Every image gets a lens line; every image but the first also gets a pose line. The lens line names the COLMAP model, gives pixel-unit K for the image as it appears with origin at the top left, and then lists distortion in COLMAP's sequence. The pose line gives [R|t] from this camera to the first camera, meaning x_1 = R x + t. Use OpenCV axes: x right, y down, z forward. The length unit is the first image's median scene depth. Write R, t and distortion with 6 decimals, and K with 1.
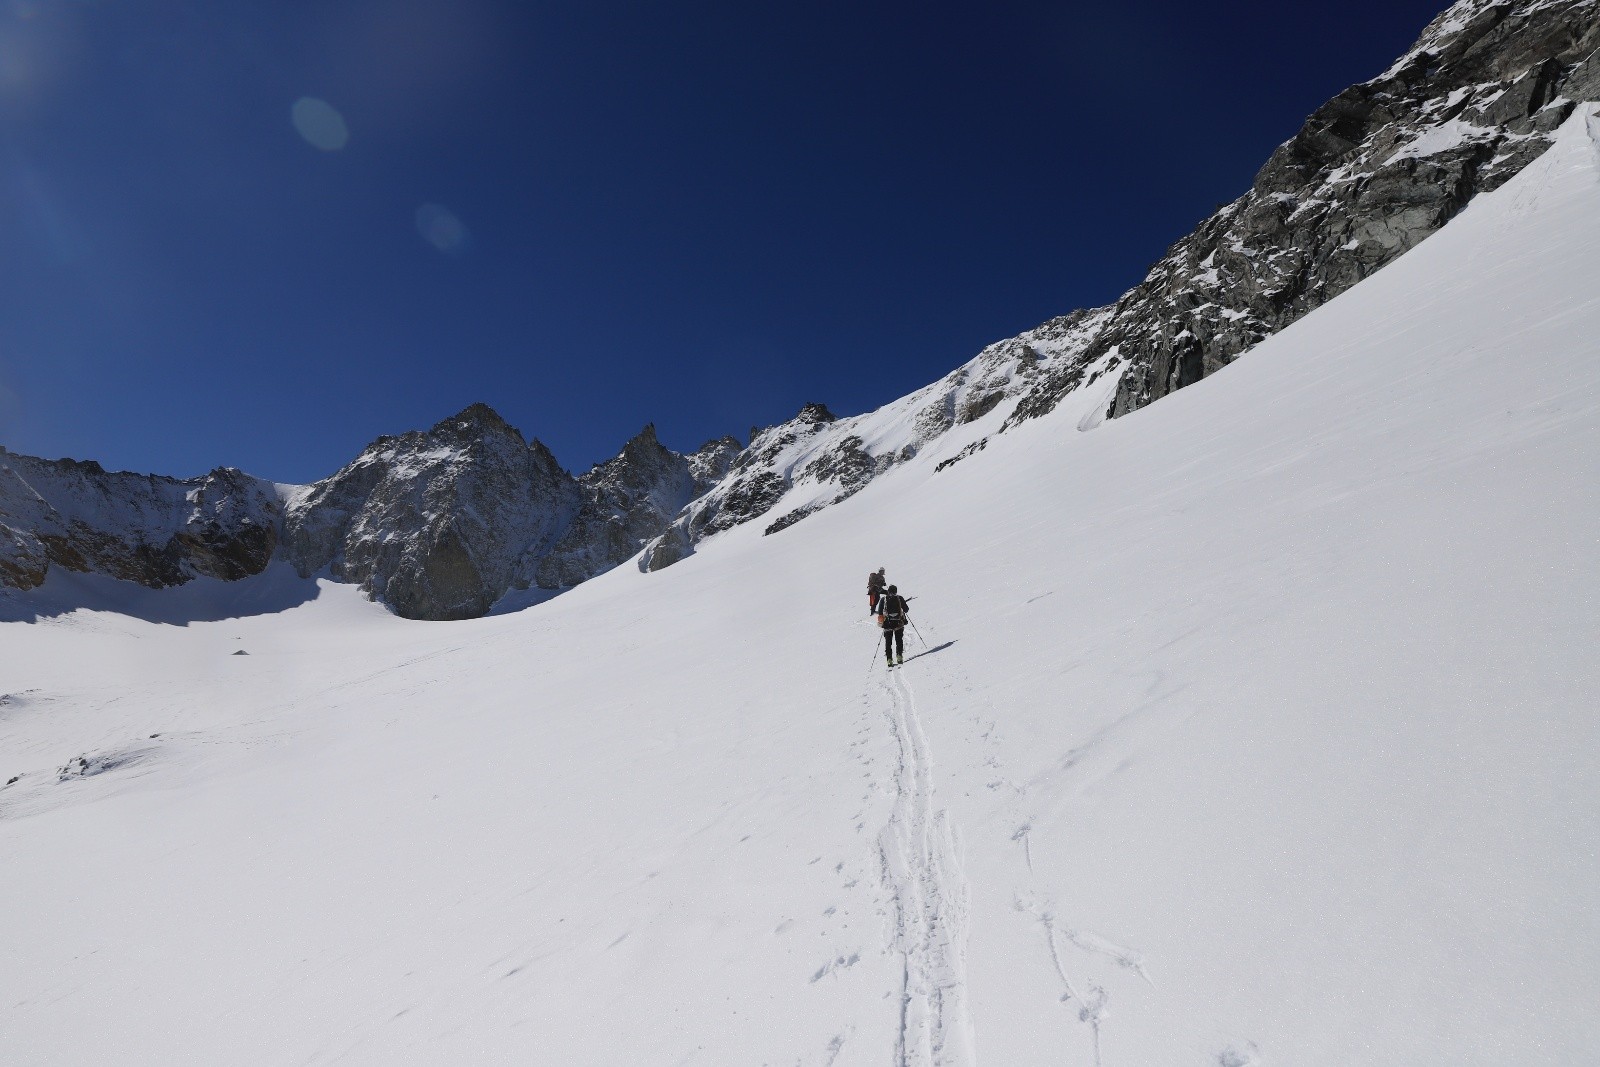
lens RADIAL K [[1072.9, 0, 800.0], [0, 1072.9, 533.5], [0, 0, 1]] dist [-0.004807, 0.002998]
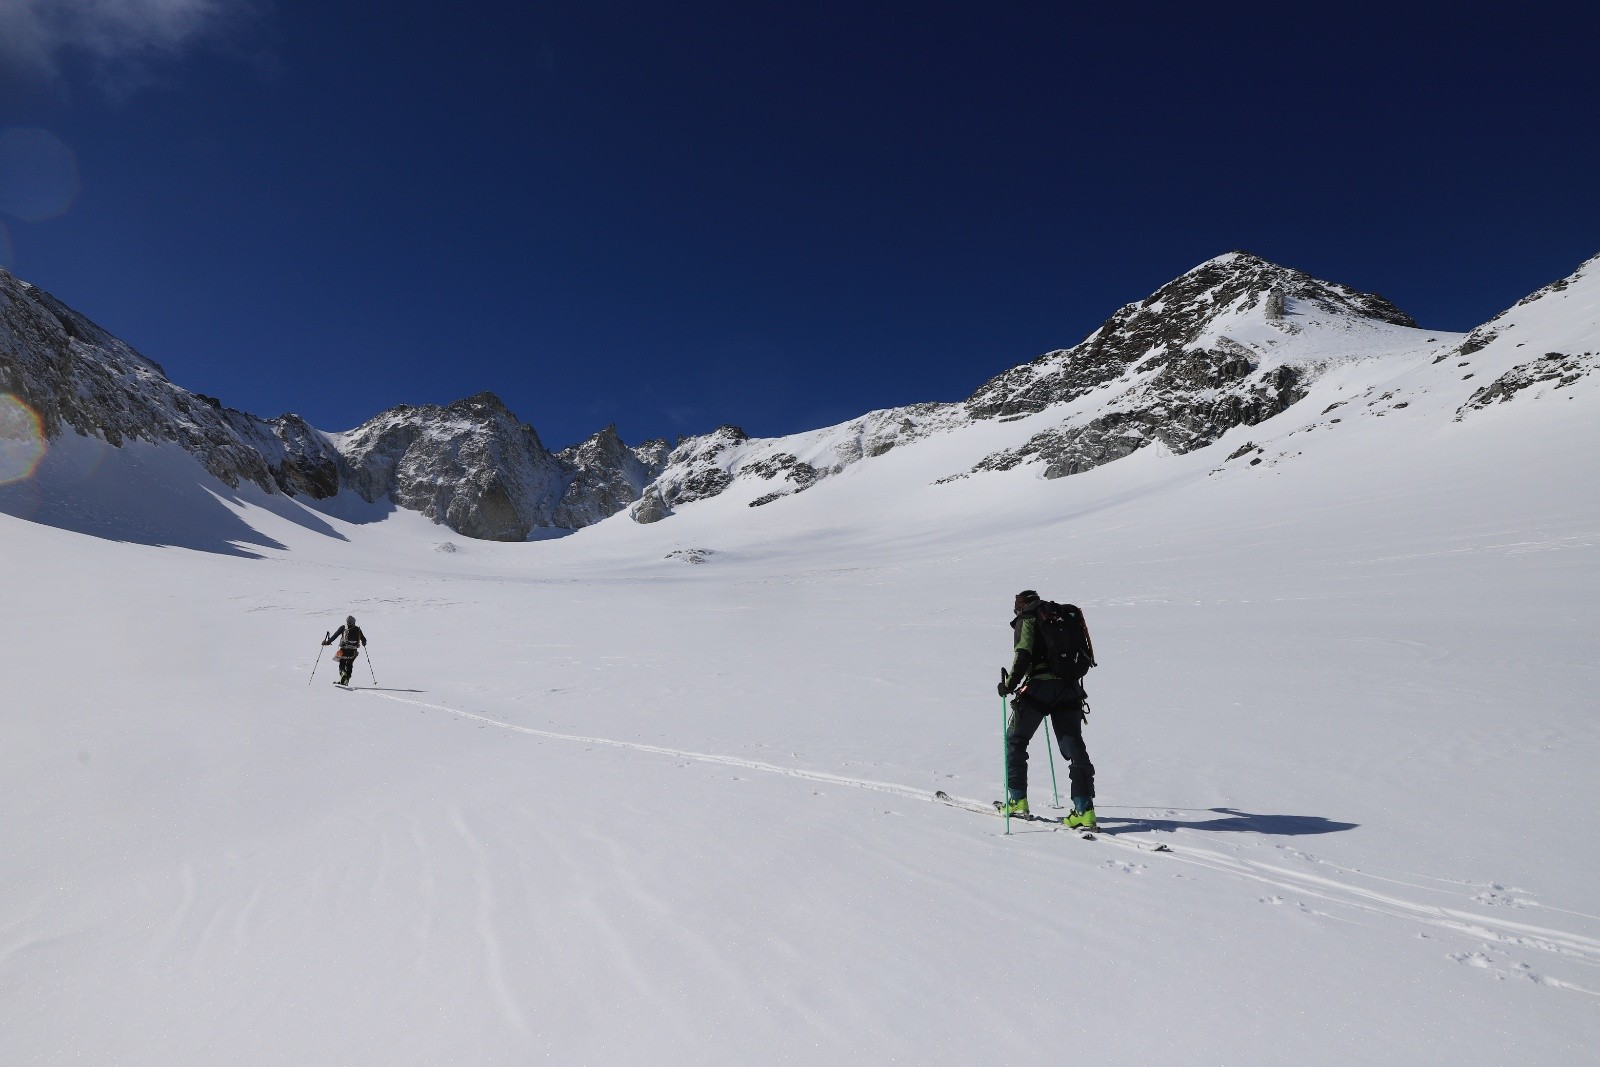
lens RADIAL K [[1072.9, 0, 800.0], [0, 1072.9, 533.5], [0, 0, 1]] dist [-0.004807, 0.002998]
pose [[0.951391, 0.103451, 0.290093, -0.345936], [-0.101881, 0.994584, -0.020551, 0.054787], [-0.290648, -0.010002, 0.956778, -0.505676]]
